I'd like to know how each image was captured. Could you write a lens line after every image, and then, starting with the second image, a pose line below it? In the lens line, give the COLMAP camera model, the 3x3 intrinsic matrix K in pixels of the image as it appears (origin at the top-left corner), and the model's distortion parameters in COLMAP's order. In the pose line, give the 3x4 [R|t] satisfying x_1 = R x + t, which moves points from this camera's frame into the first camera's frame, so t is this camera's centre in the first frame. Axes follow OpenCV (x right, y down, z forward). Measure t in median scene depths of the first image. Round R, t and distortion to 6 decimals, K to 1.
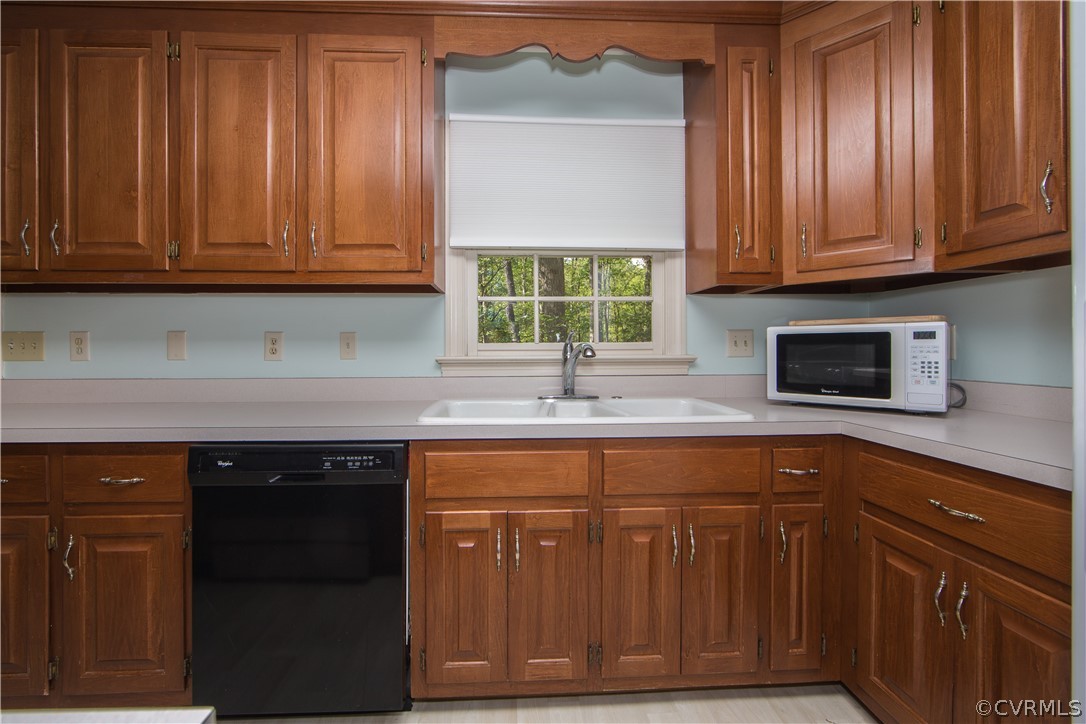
lens RADIAL K [[430.1, 0, 524.4], [0, 430.1, 351.1], [0, 0, 1]] dist [-0.016648, 0.000161]
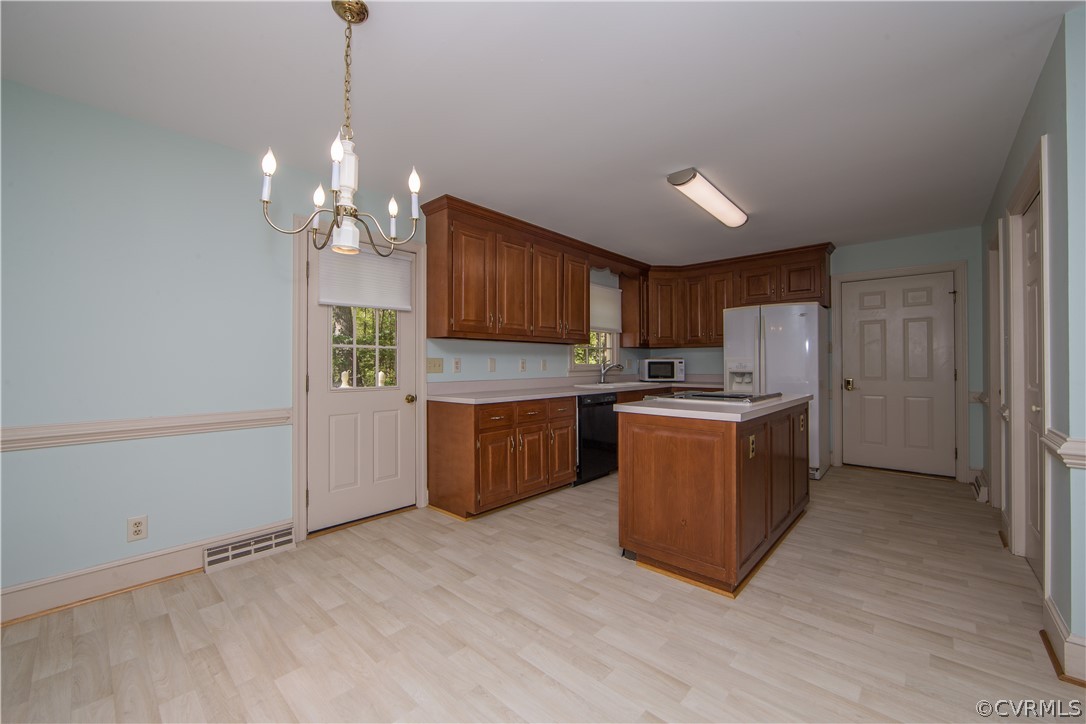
lens RADIAL K [[431.7, 0, 541.9], [0, 431.7, 358.8], [0, 0, 1]] dist [-0.004982, 0.000132]
pose [[0.702883, 0.009355, 0.711244, -2.699315], [0.005354, 0.999816, -0.018442, -0.001792], [-0.711285, 0.016771, 0.702704, -0.900756]]
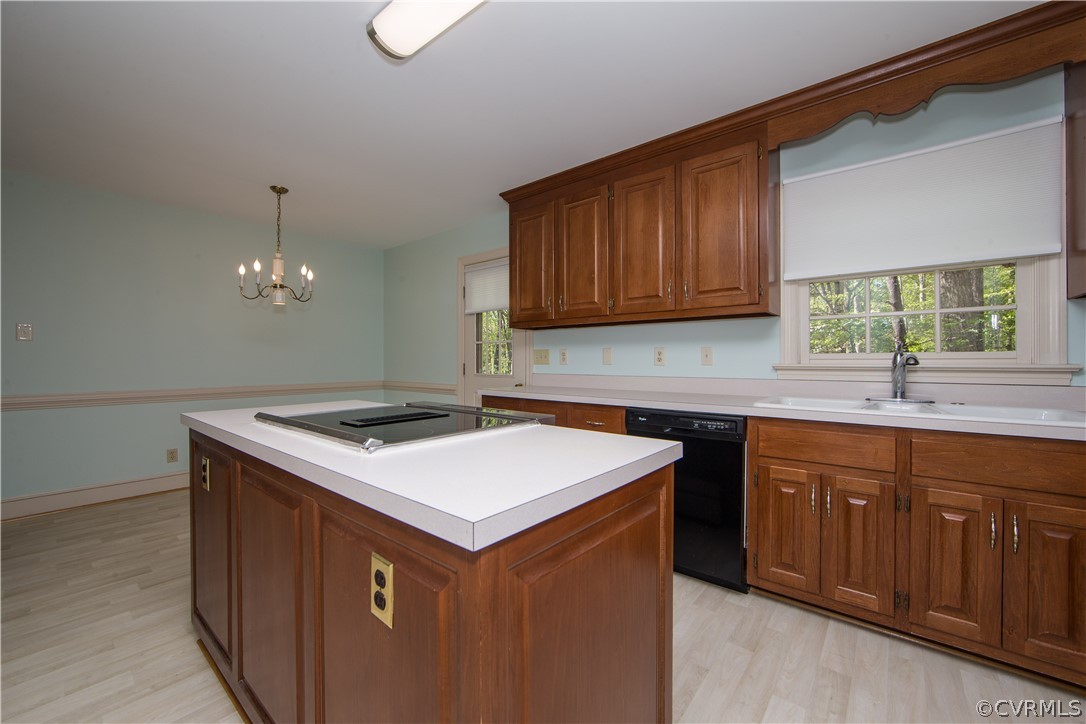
lens RADIAL K [[431.7, 0, 541.9], [0, 431.7, 358.8], [0, 0, 1]] dist [-0.004982, 0.000132]
pose [[0.739076, 0.000603, -0.673622, 0.204483], [-0.004878, 0.999978, -0.004457, 0.008270], [0.673605, 0.006580, 0.739063, -0.575057]]
